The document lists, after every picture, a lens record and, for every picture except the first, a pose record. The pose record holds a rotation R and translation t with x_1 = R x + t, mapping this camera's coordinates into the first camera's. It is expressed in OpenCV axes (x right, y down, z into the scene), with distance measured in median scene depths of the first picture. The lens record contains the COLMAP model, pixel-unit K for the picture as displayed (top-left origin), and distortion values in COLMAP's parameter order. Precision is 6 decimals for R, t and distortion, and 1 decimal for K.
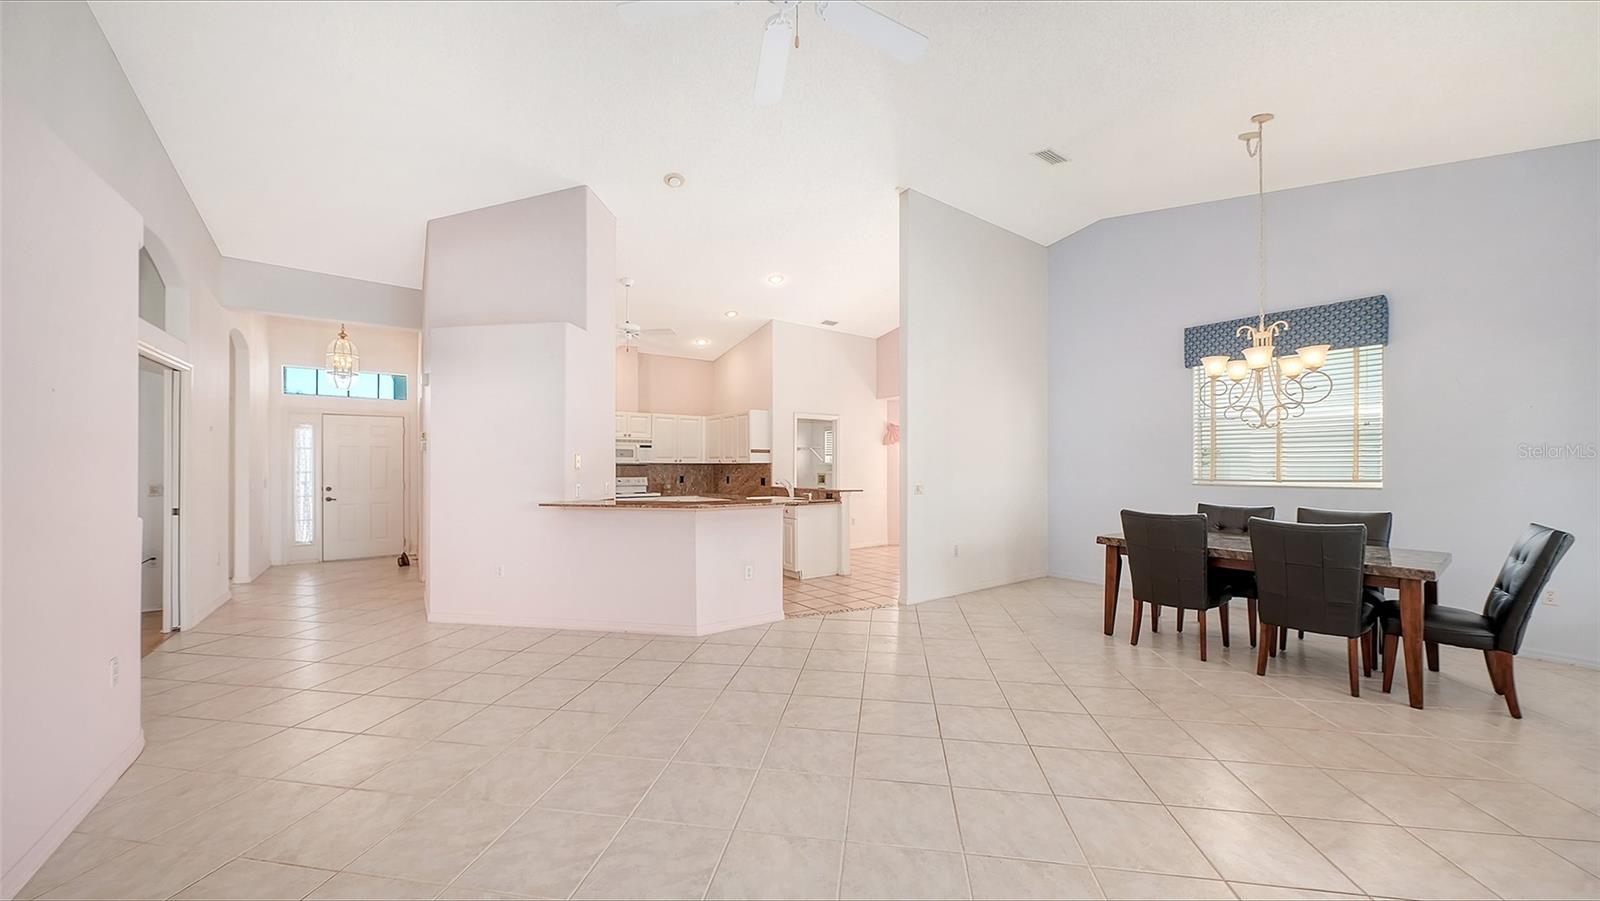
lens RADIAL K [[573.3, 0, 805.0], [0, 573.3, 489.8], [0, 0, 1]] dist [0.000381, 0.000013]
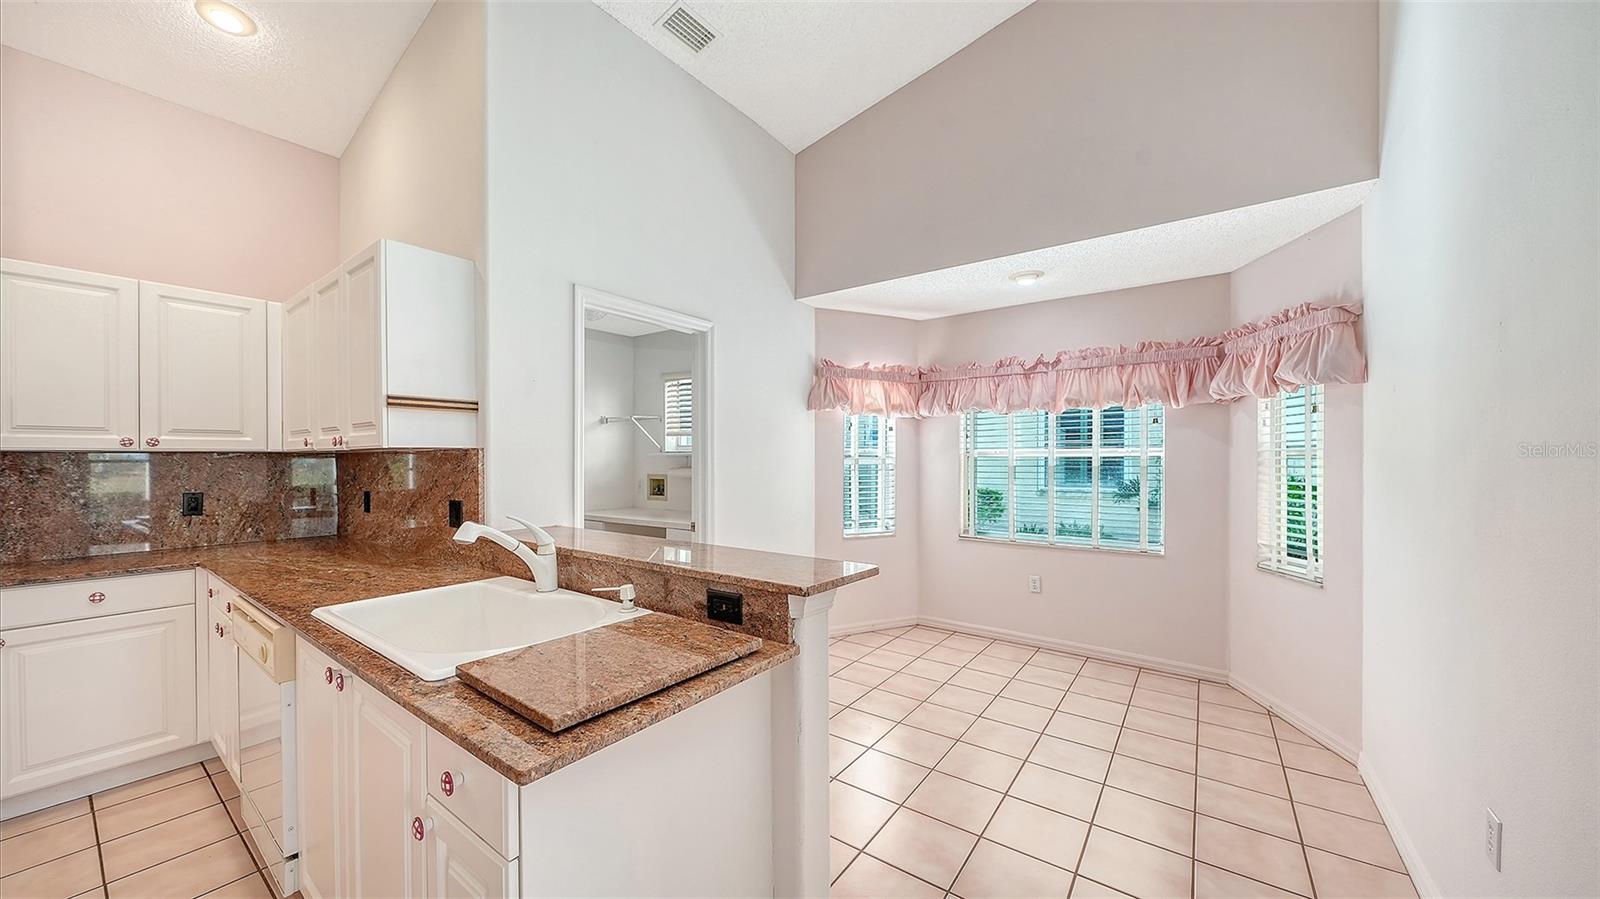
lens RADIAL K [[565.5, 0, 808.9], [0, 565.5, 456.1], [0, 0, 1]] dist [-0.005581, -0.000063]
pose [[0.951599, -0.001768, 0.307339, 0.007361], [0.015466, 0.998992, -0.042141, -0.028362], [-0.306954, 0.044854, 0.950667, 0.666029]]
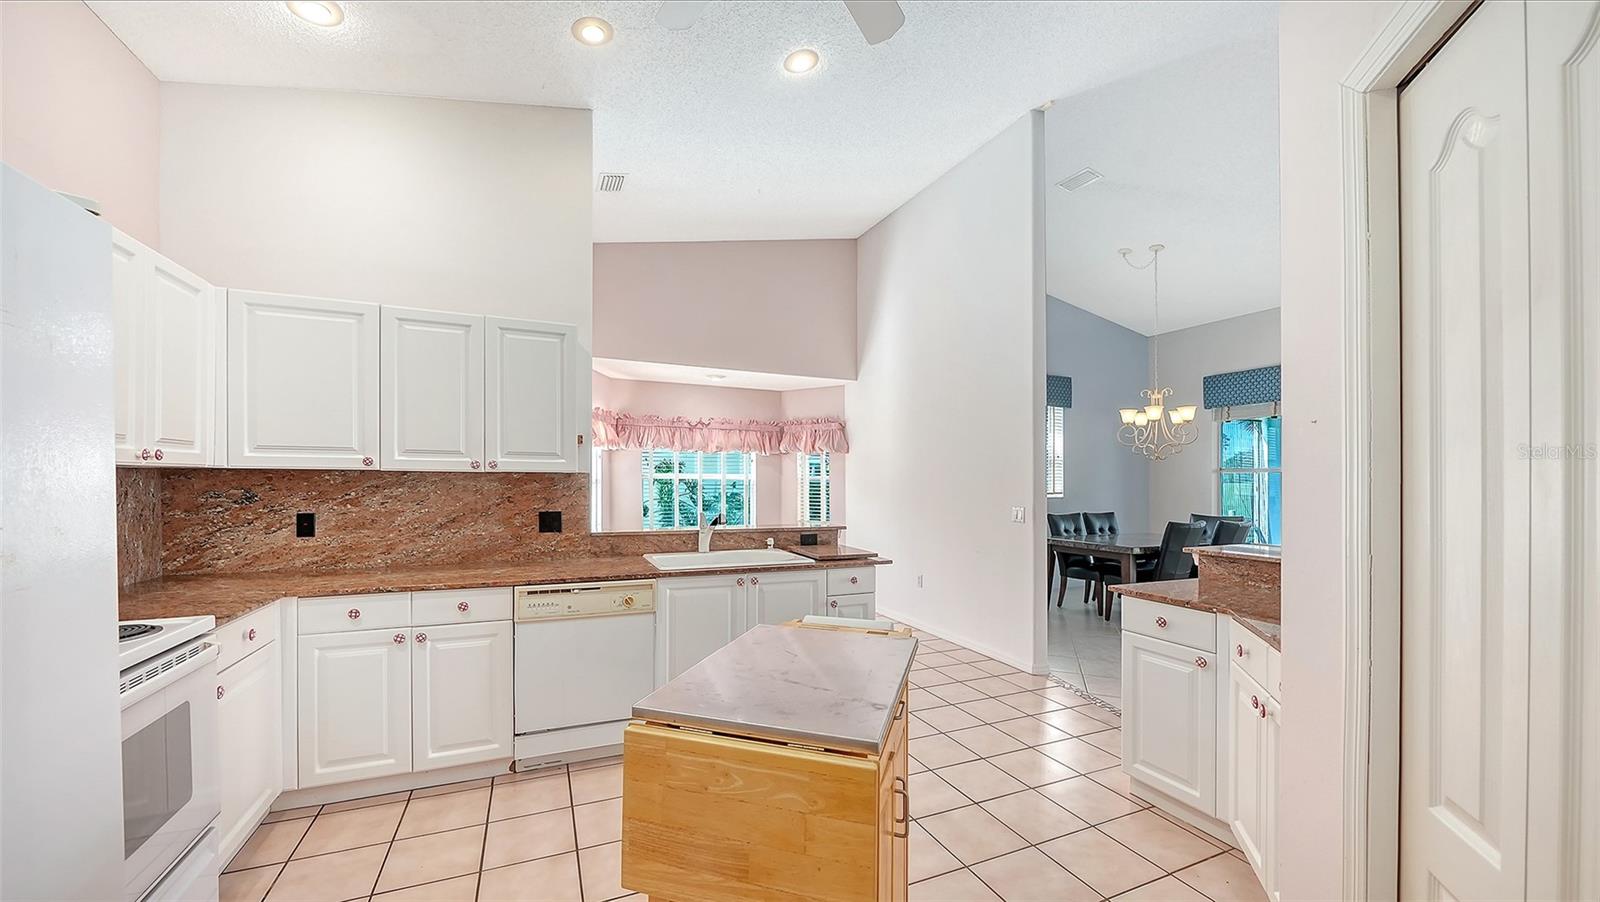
lens RADIAL K [[586.7, 0, 798.0], [0, 586.7, 471.1], [0, 0, 1]] dist [-0.007075, -0.000035]
pose [[0.206269, 0.014920, 0.978382, -0.405707], [0.030245, 0.999309, -0.021615, -0.033992], [-0.978028, 0.034050, 0.205675, 0.748451]]
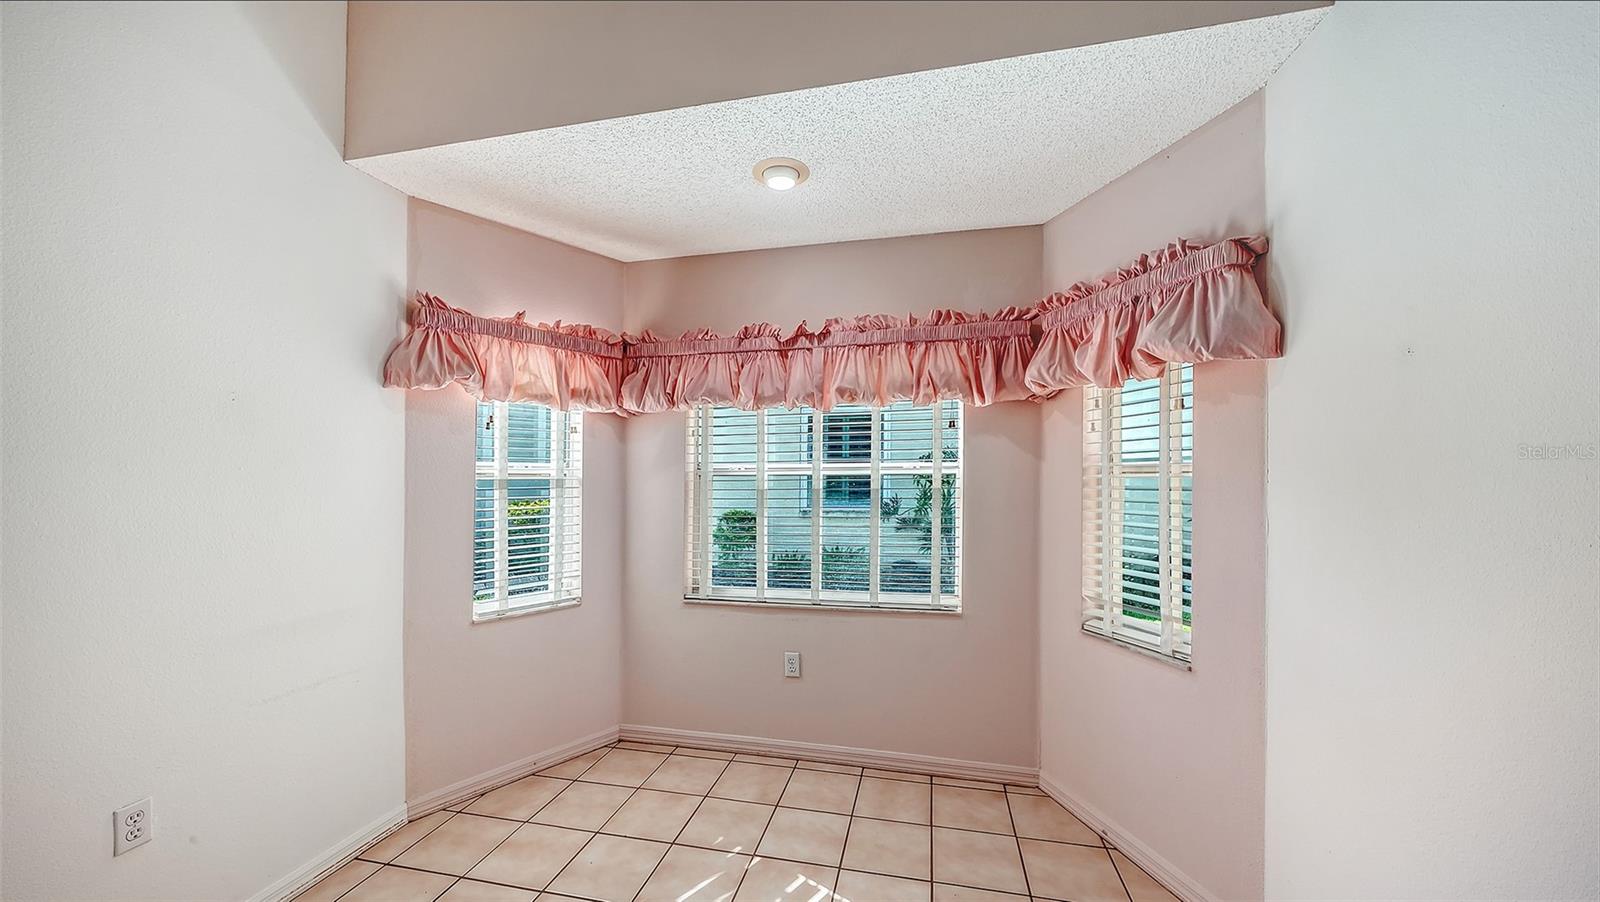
lens RADIAL K [[555.9, 0, 823.8], [0, 555.9, 455.9], [0, 0, 1]] dist [0.000934, -0.000005]
pose [[0.740008, 0.018956, 0.672331, 0.132127], [0.033021, 0.997373, -0.064466, -0.035085], [-0.671788, 0.069906, 0.737438, 0.812324]]
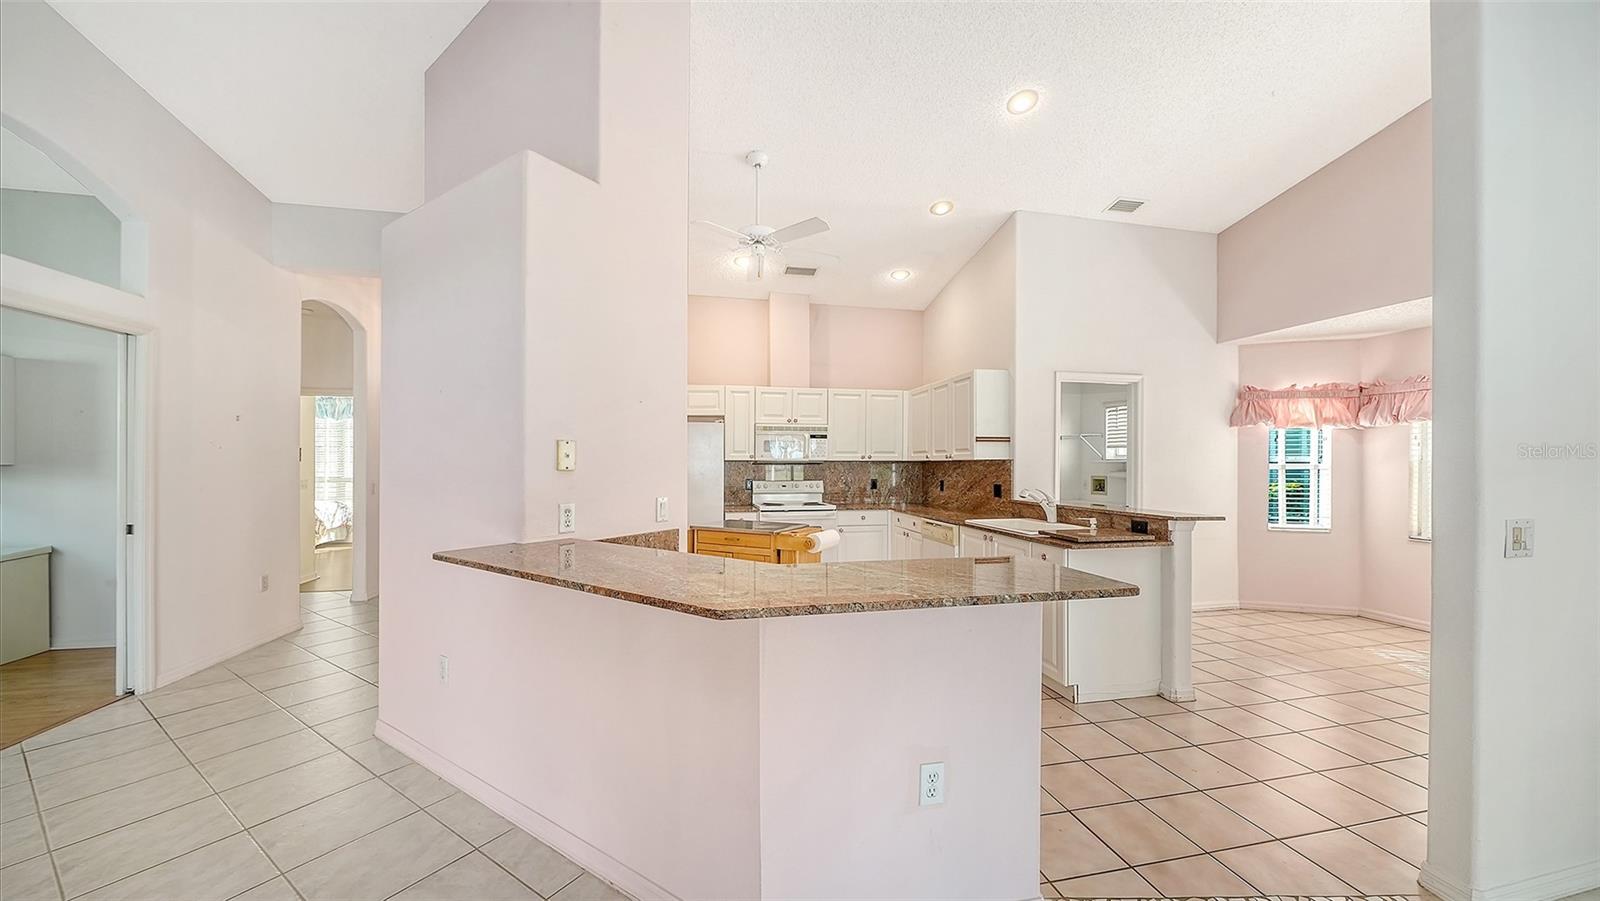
lens RADIAL K [[567.5, 0, 799.4], [0, 567.5, 468.0], [0, 0, 1]] dist [0.000127, -0.000166]
pose [[0.911850, 0.001683, -0.410521, -0.018862], [-0.016200, 0.999360, -0.031888, -0.015796], [0.410204, 0.035728, 0.911294, 0.373504]]
